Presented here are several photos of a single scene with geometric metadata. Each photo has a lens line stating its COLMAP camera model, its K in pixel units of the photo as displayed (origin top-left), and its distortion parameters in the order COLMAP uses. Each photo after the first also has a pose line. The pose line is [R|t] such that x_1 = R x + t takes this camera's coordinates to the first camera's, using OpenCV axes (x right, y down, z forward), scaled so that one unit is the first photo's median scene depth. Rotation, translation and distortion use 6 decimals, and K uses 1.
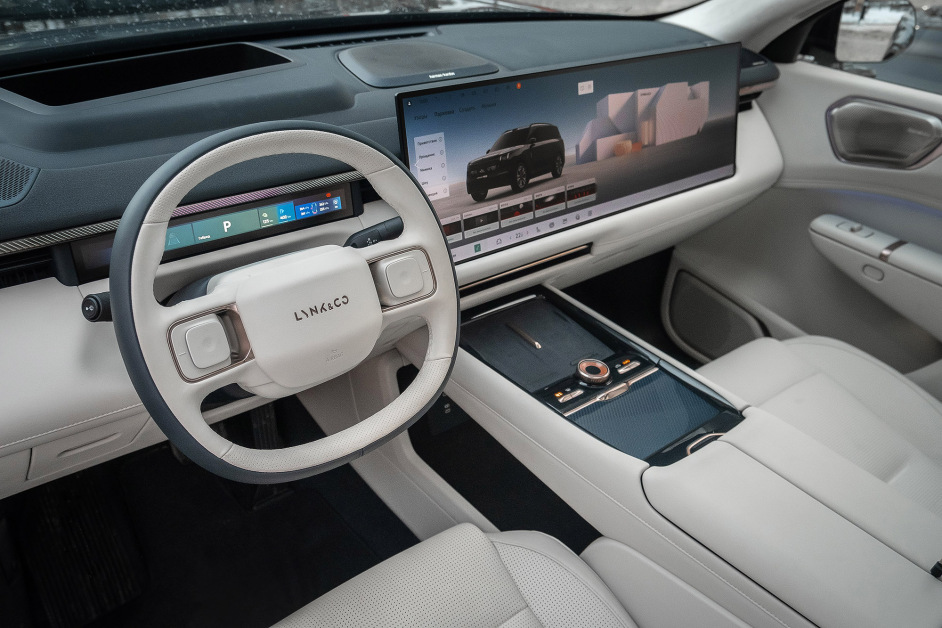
lens RADIAL K [[810.7, 0, 471.0], [0, 810.7, 314.0], [0, 0, 1]] dist [0.008085, -0.004956]
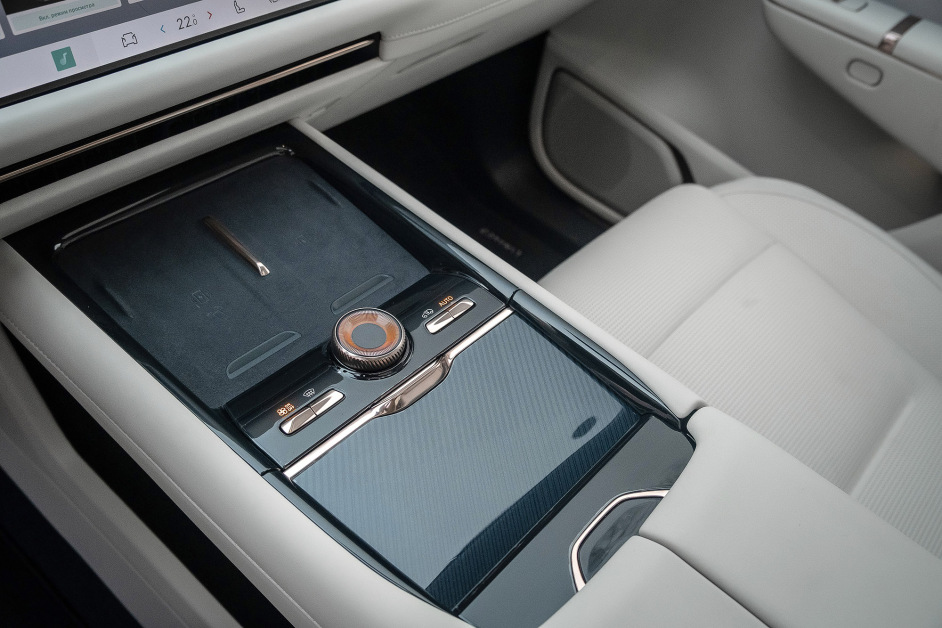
lens RADIAL K [[810.7, 0, 471.0], [0, 810.7, 314.0], [0, 0, 1]] dist [0.008085, -0.004956]
pose [[0.988411, -0.068232, 0.135602, 0.143865], [0.031258, 0.965627, 0.258044, -0.056704], [-0.148548, -0.250815, 0.956570, 0.552162]]
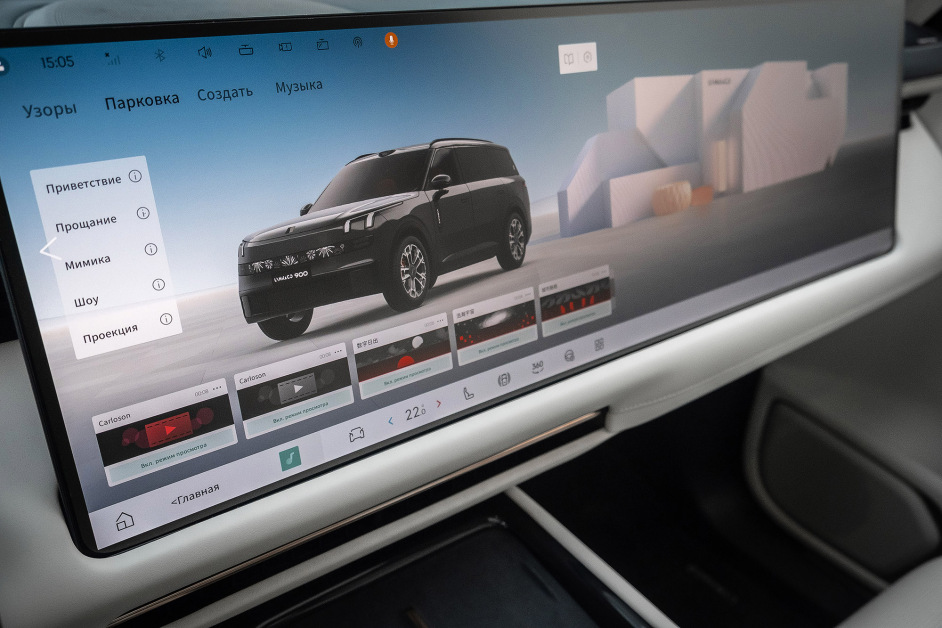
lens RADIAL K [[810.7, 0, 471.0], [0, 810.7, 314.0], [0, 0, 1]] dist [0.008085, -0.004956]
pose [[0.997462, -0.009723, -0.070538, 0.120748], [0.004114, 0.996847, -0.079240, -0.118422], [0.071086, 0.078748, 0.994357, 0.617792]]
